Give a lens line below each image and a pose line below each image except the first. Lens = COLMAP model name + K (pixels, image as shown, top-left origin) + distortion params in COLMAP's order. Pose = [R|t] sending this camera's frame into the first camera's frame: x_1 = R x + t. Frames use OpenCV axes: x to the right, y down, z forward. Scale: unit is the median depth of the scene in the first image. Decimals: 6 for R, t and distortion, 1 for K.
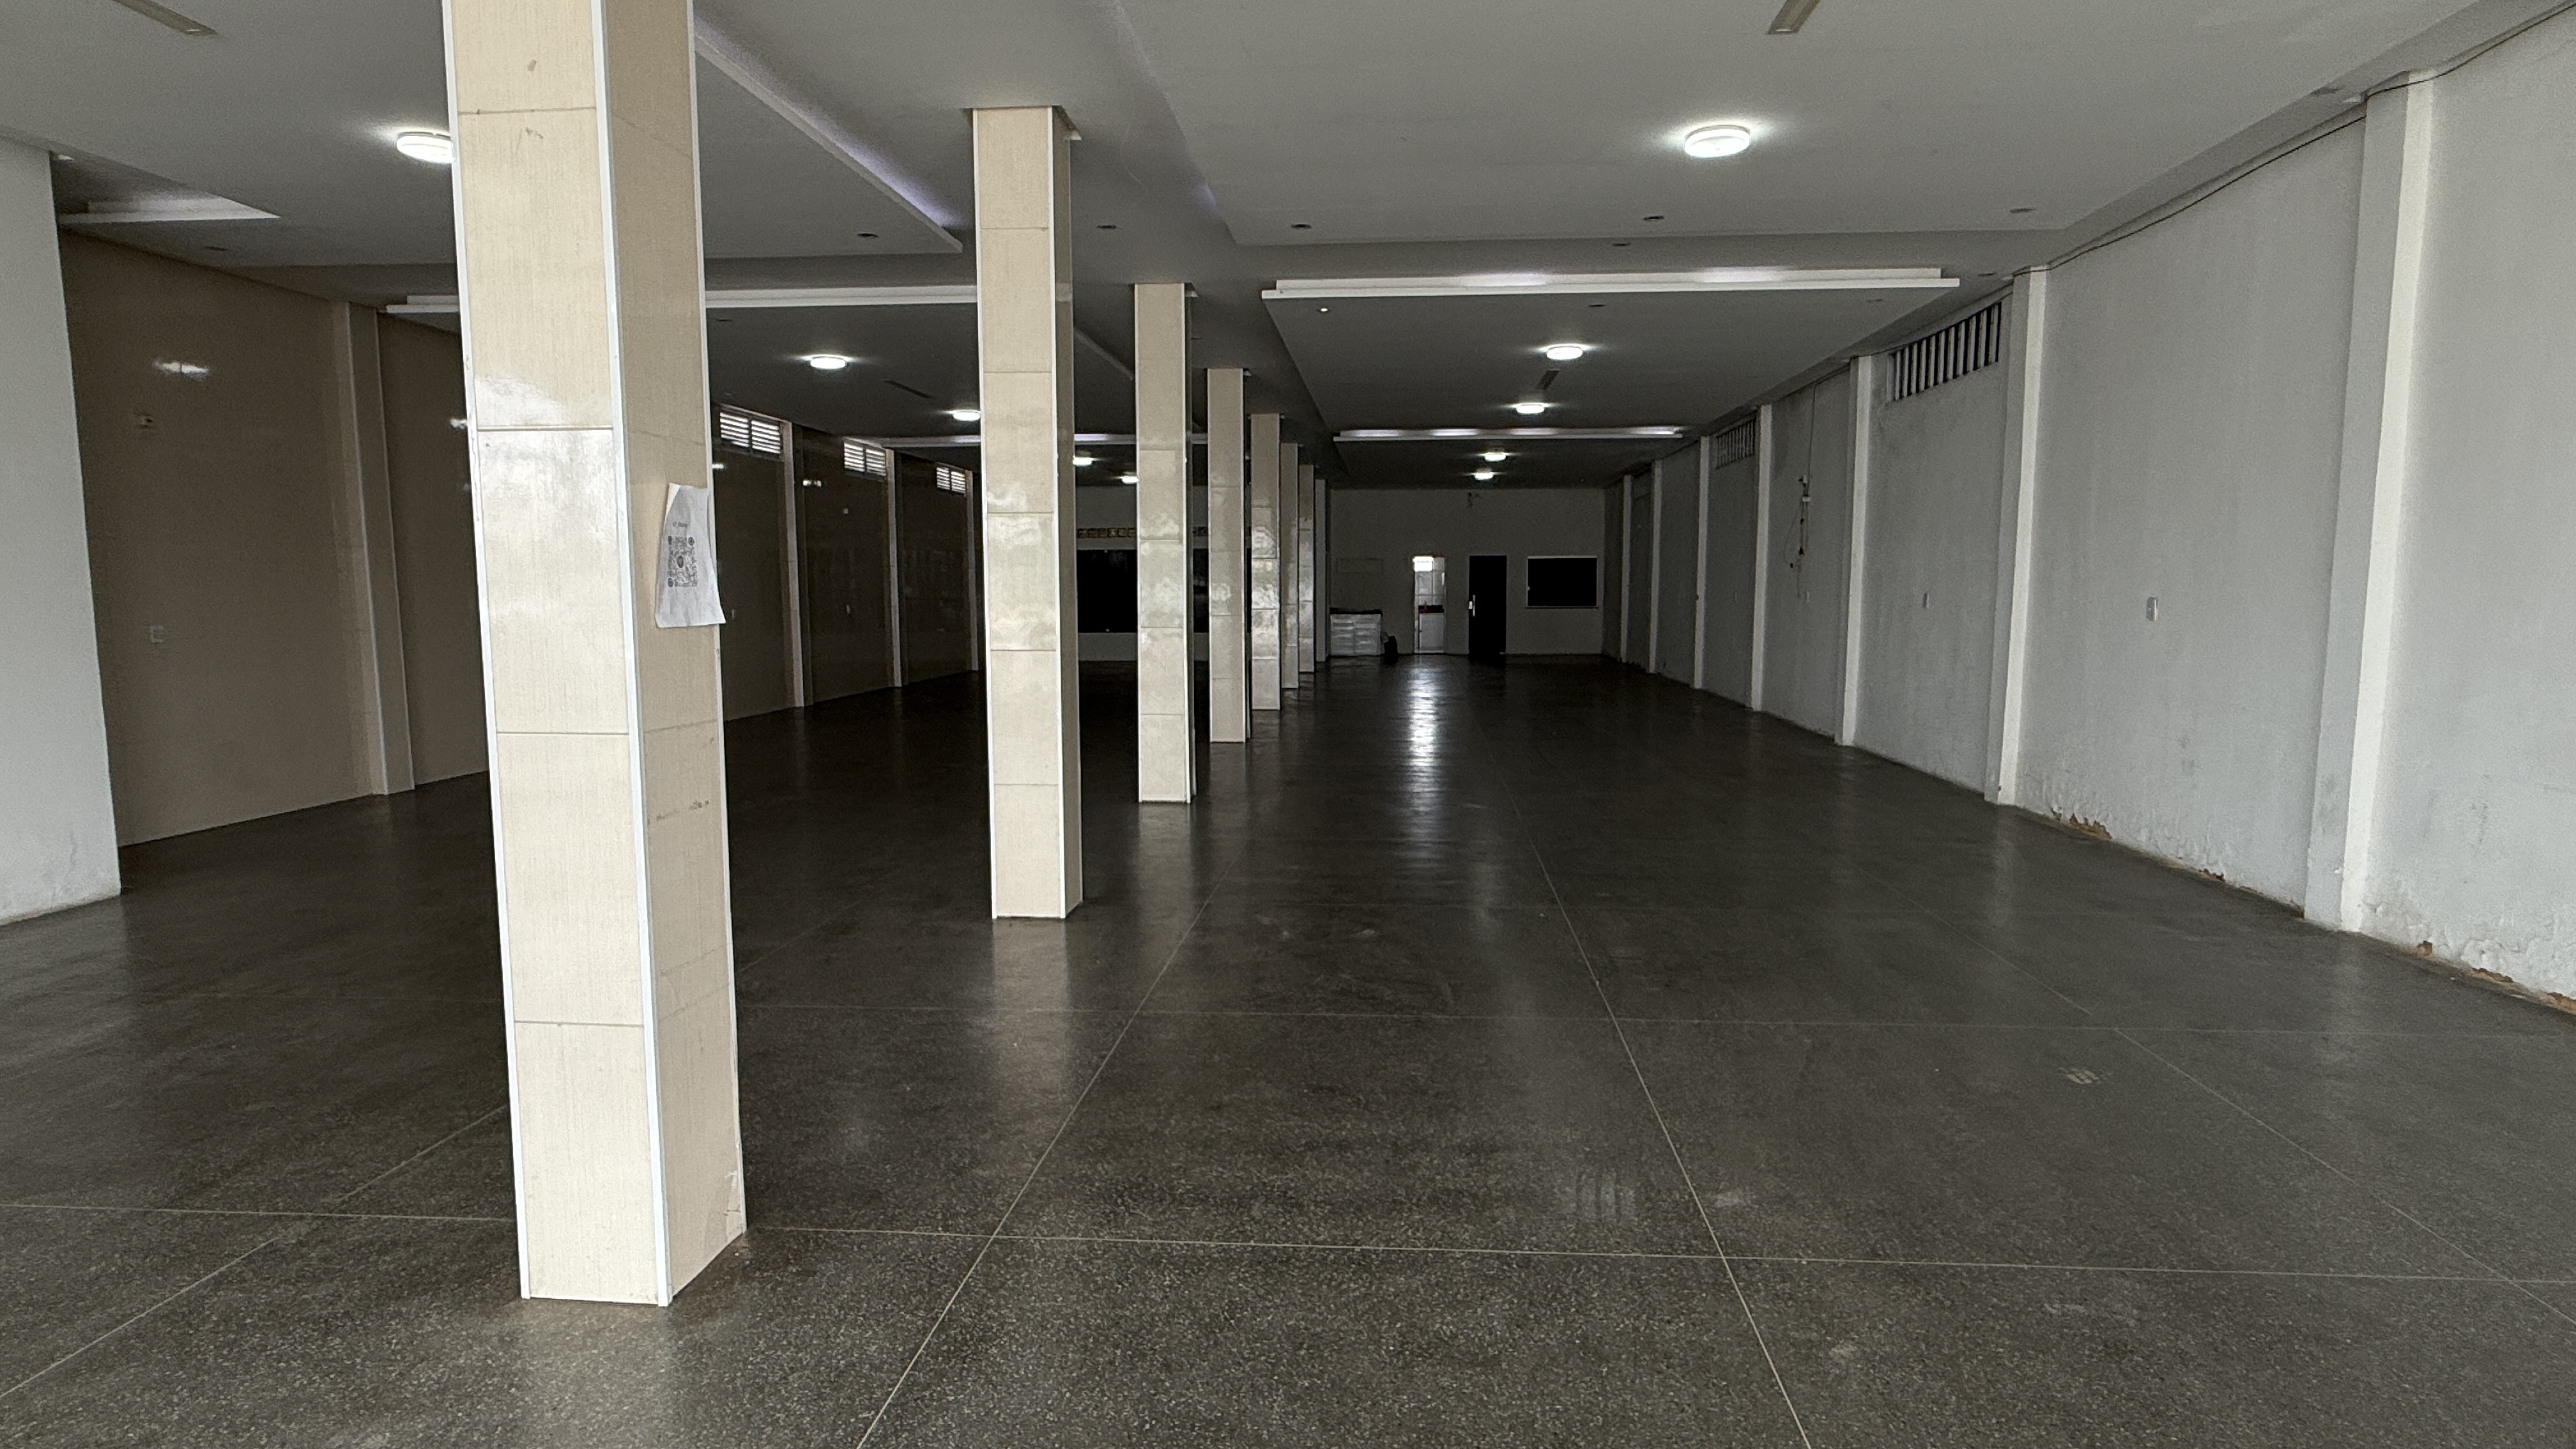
lens RADIAL K [[1336.2, 0, 1287.6], [0, 1336.2, 727.2], [0, 0, 1]] dist [-0.002789, -0.001086]
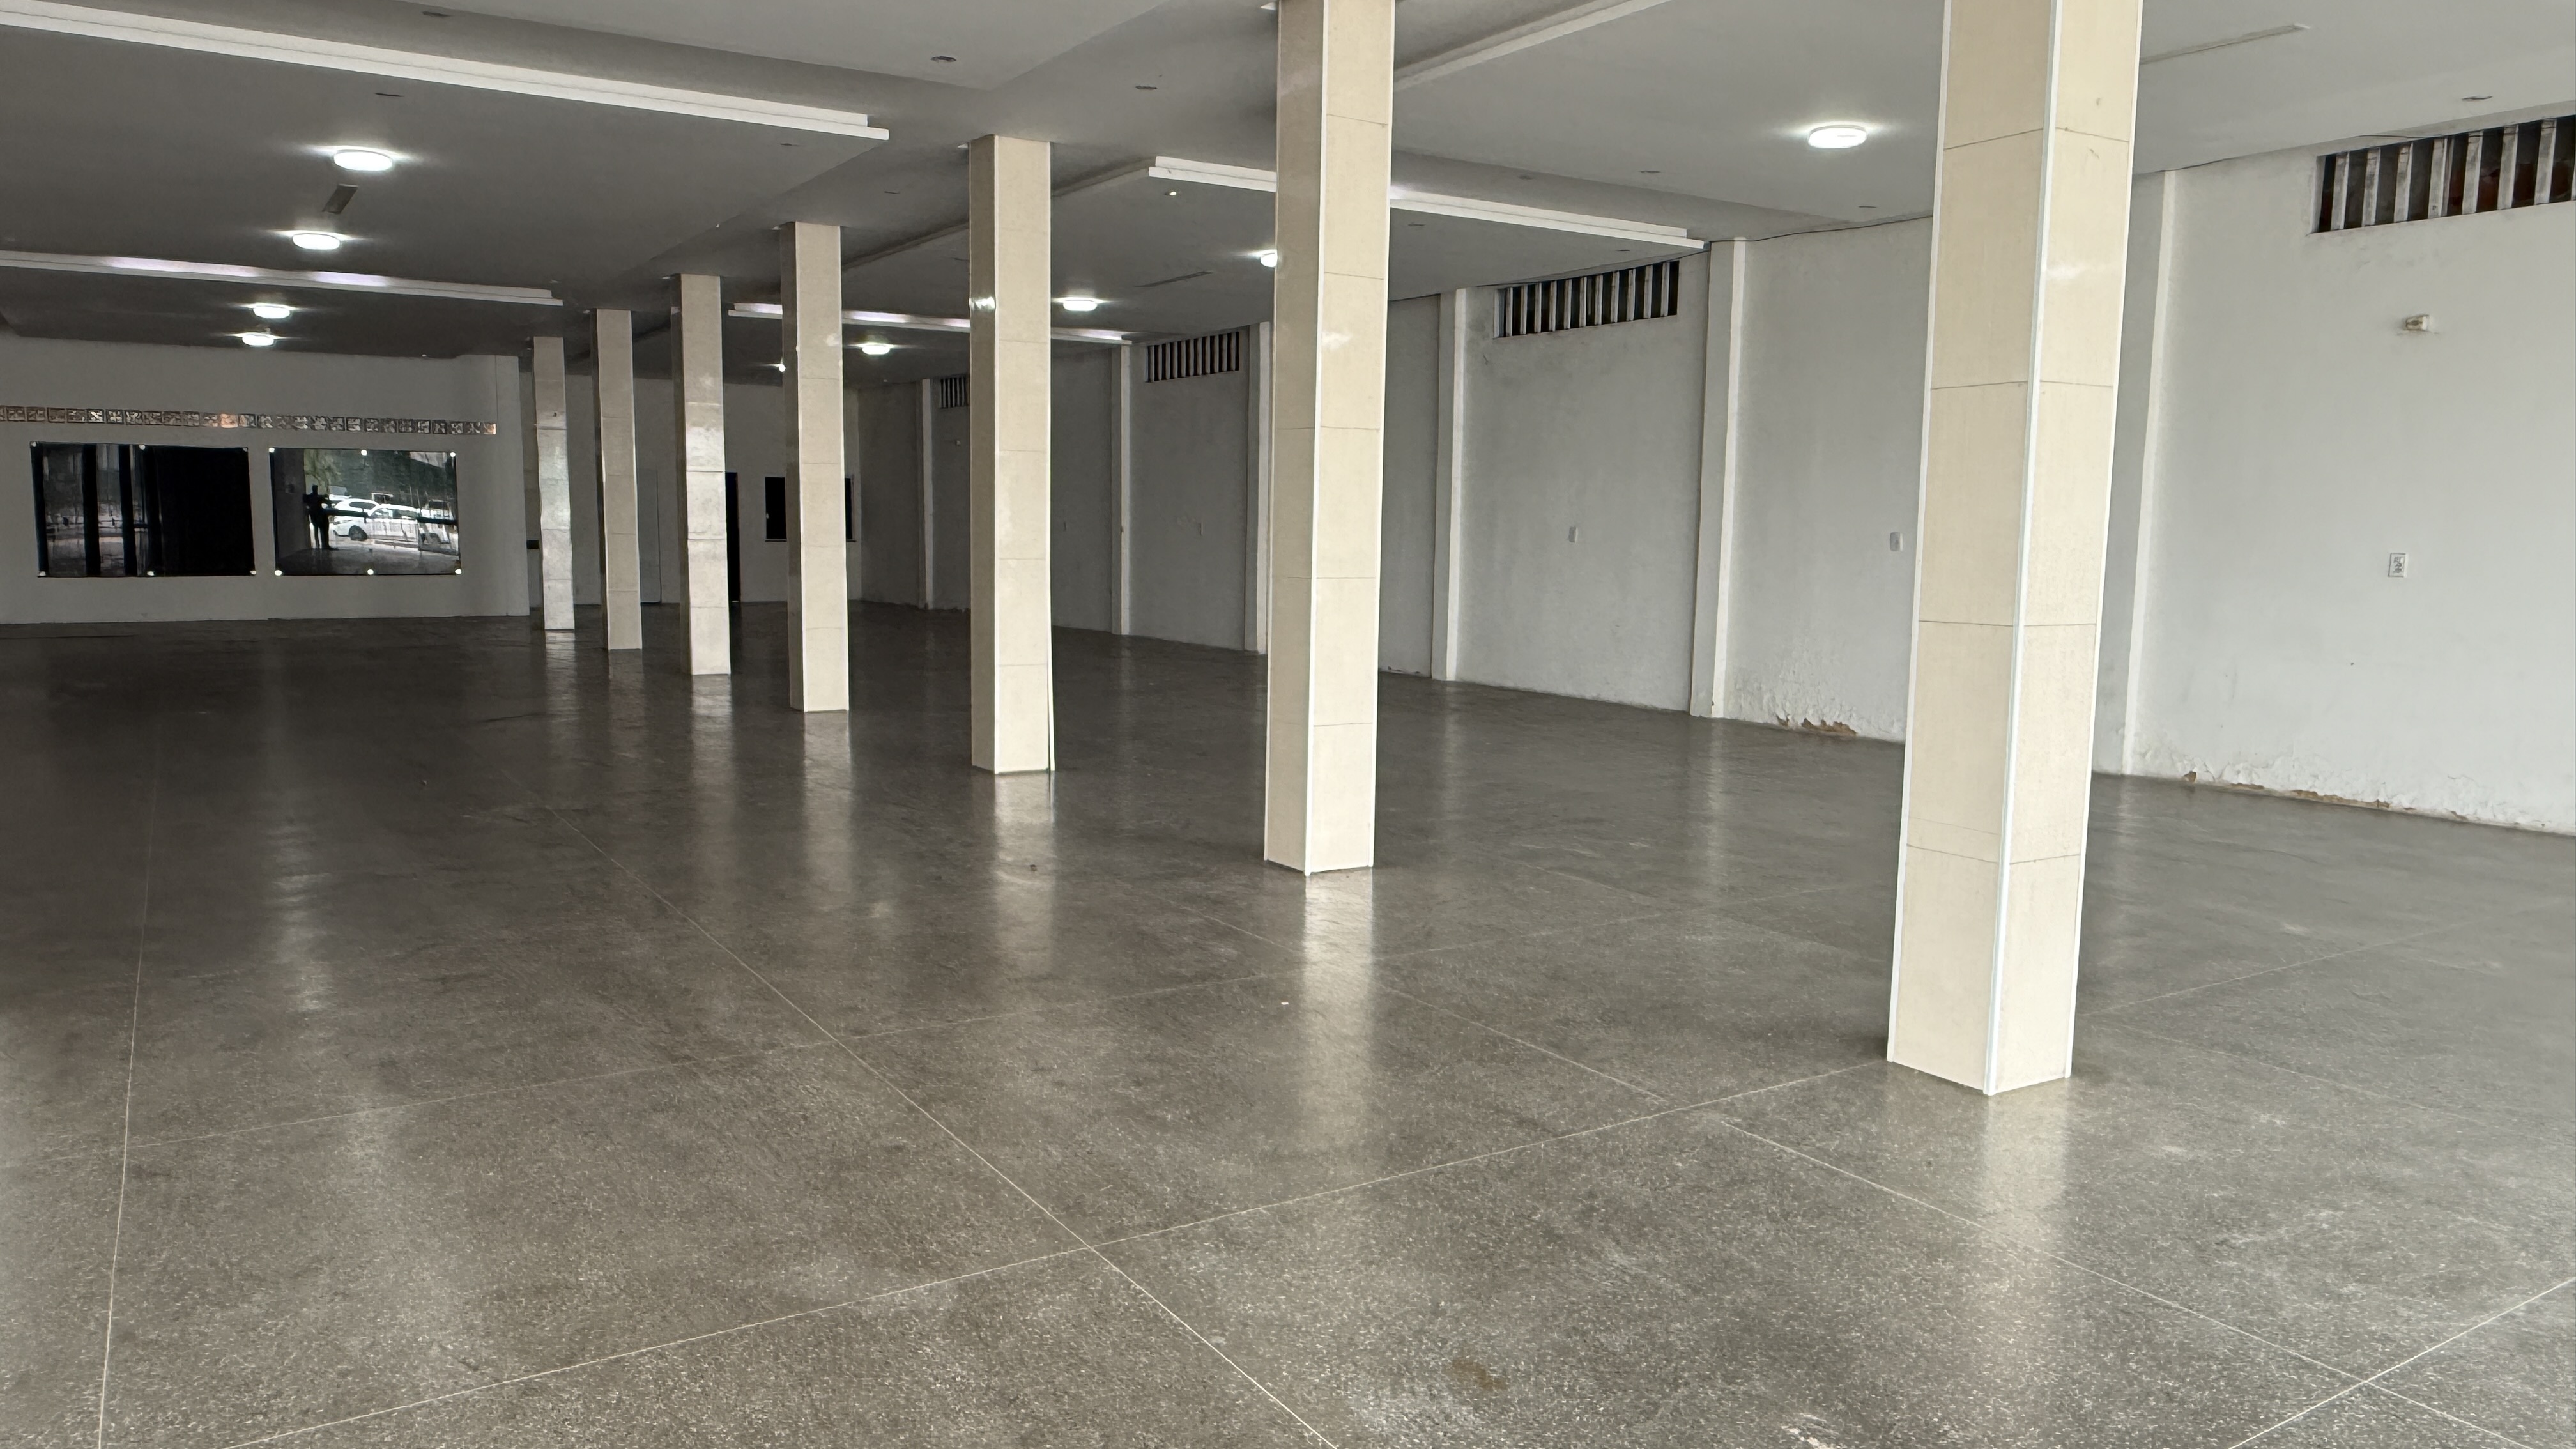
lens RADIAL K [[1788.3, 0, 1280.4], [0, 1788.3, 735.5], [0, 0, 1]] dist [0.001344, 0.005503]
pose [[0.798529, -0.059960, 0.598963, -0.893169], [0.049910, 0.998196, 0.033387, 0.006565], [-0.599884, 0.003234, 0.800081, 0.036427]]
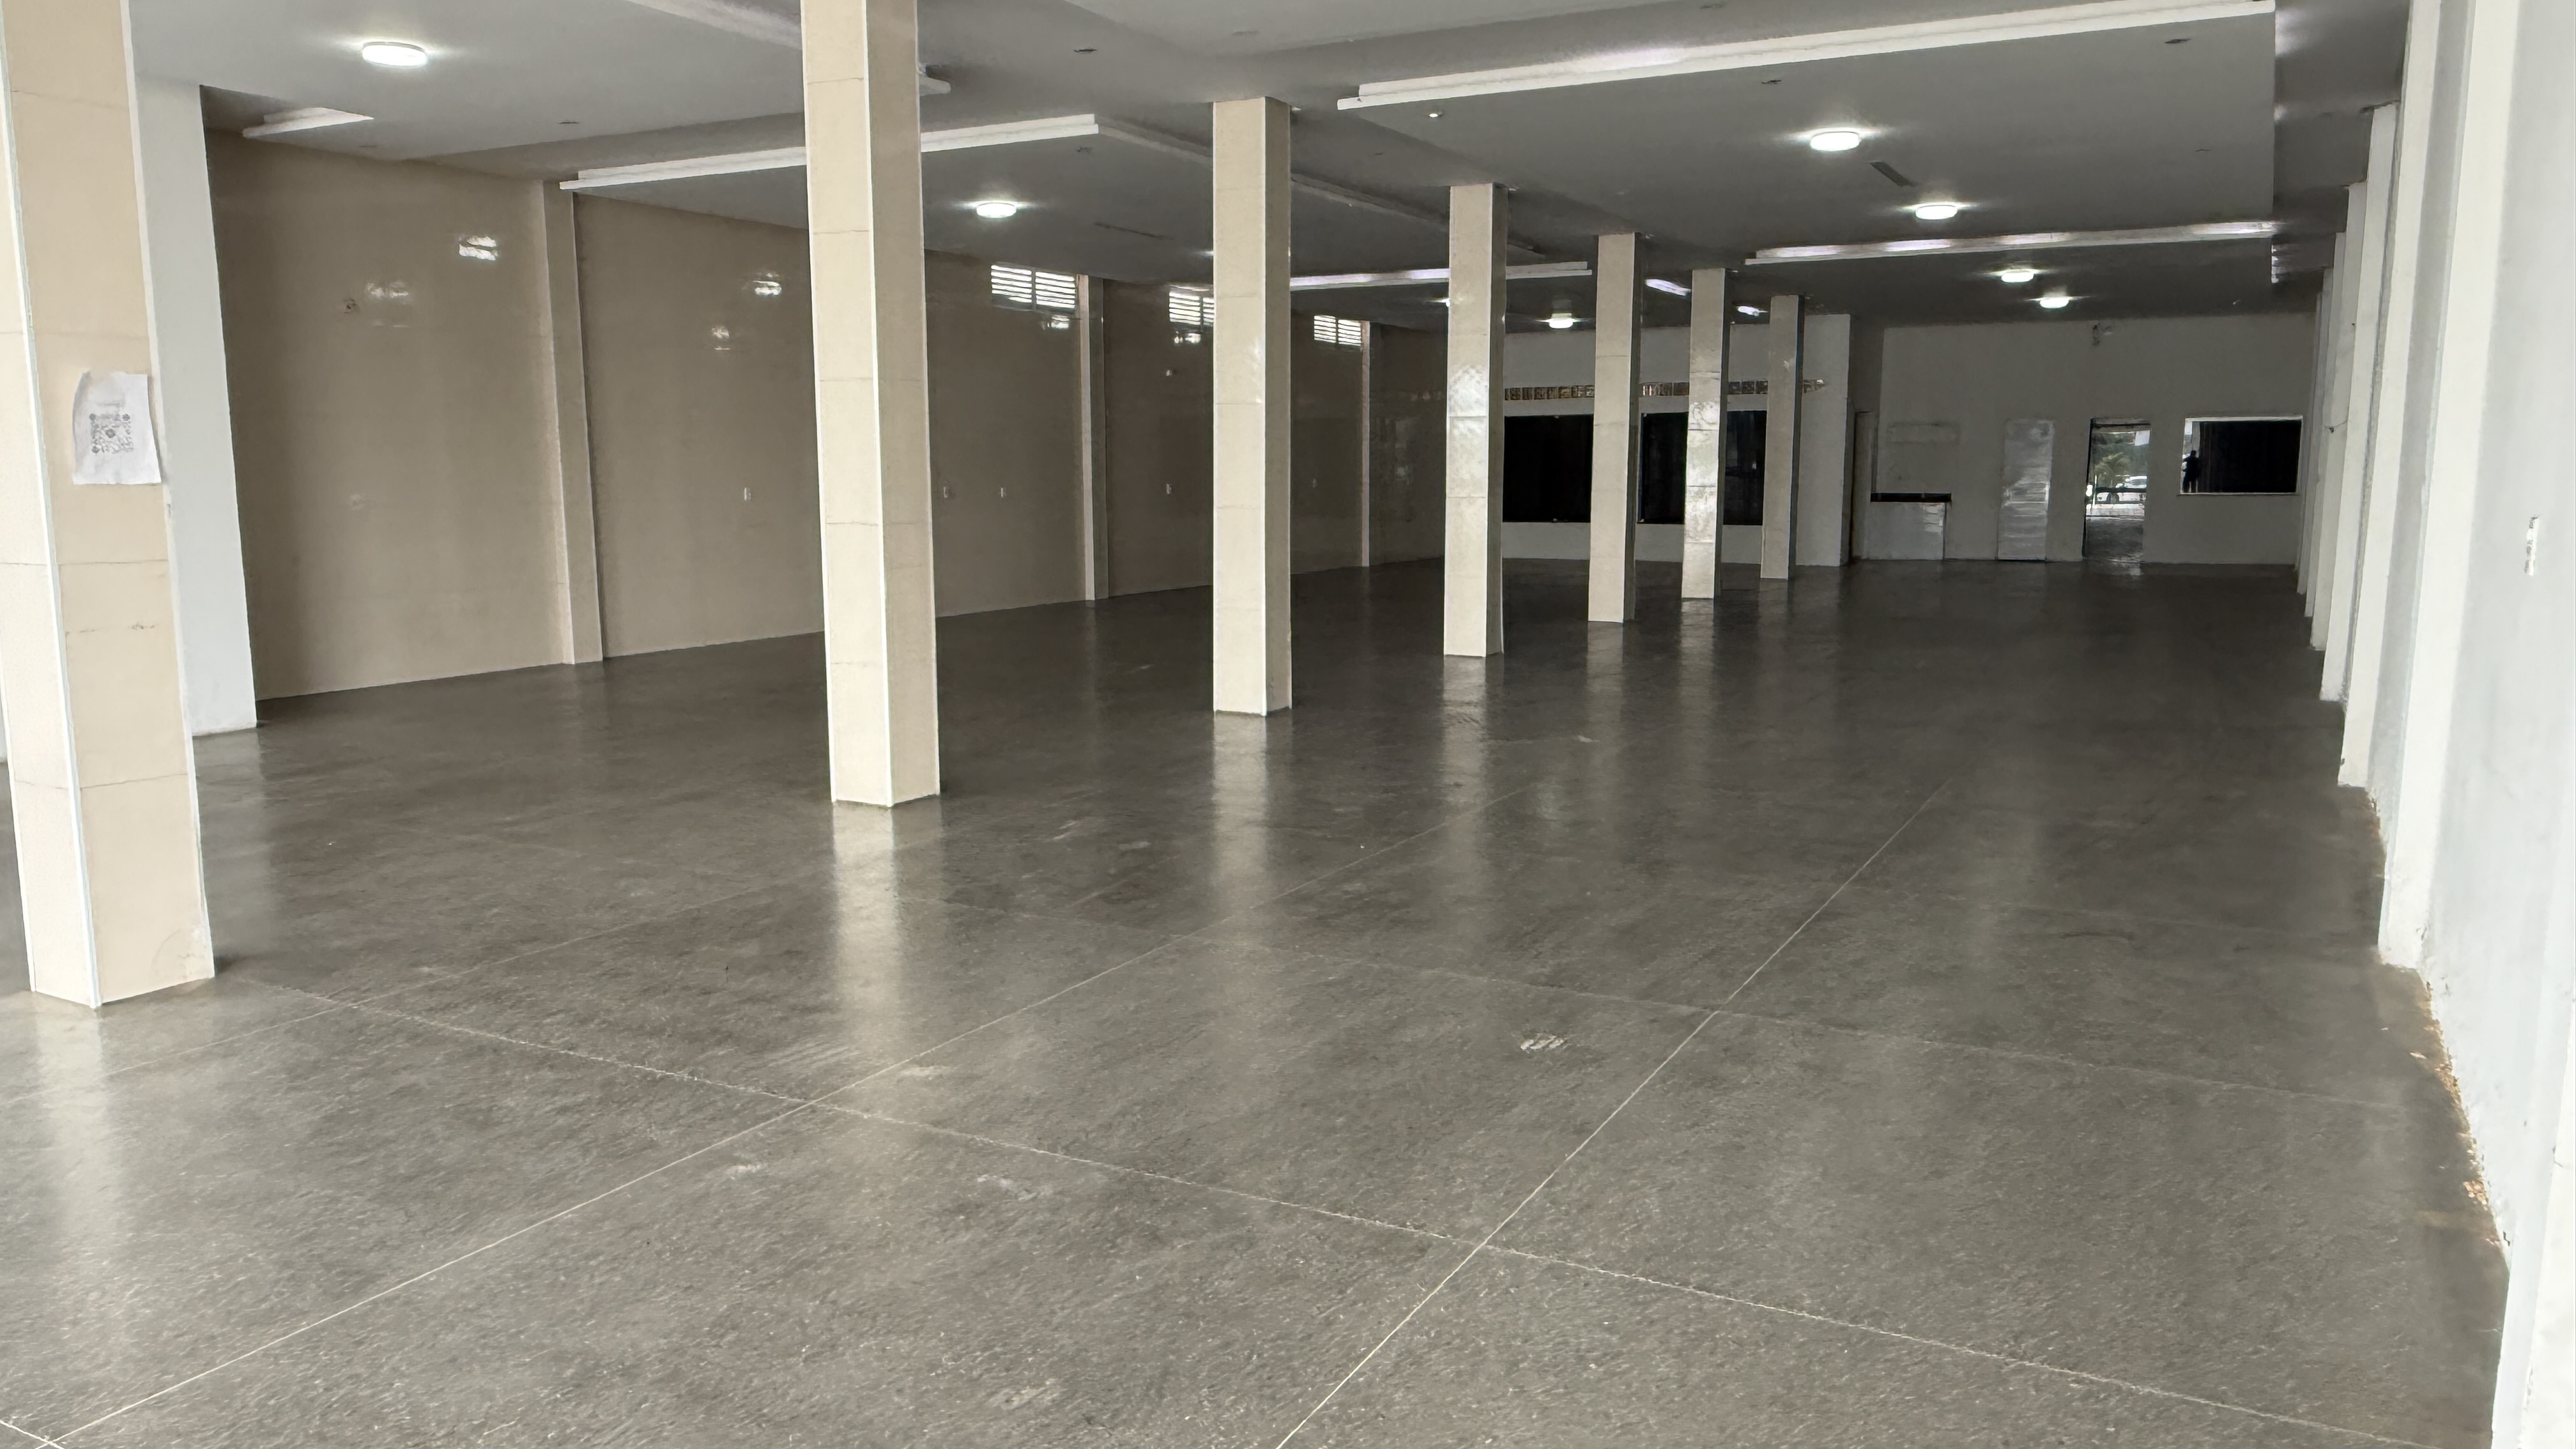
lens RADIAL K [[1788.3, 0, 1287.9], [0, 1788.3, 738.3], [0, 0, 1]] dist [0.001344, 0.005503]
pose [[0.913825, 0.062256, -0.401307, 0.566541], [-0.043502, 0.997500, 0.055687, 0.009761], [0.403771, -0.033430, 0.914249, -0.053119]]
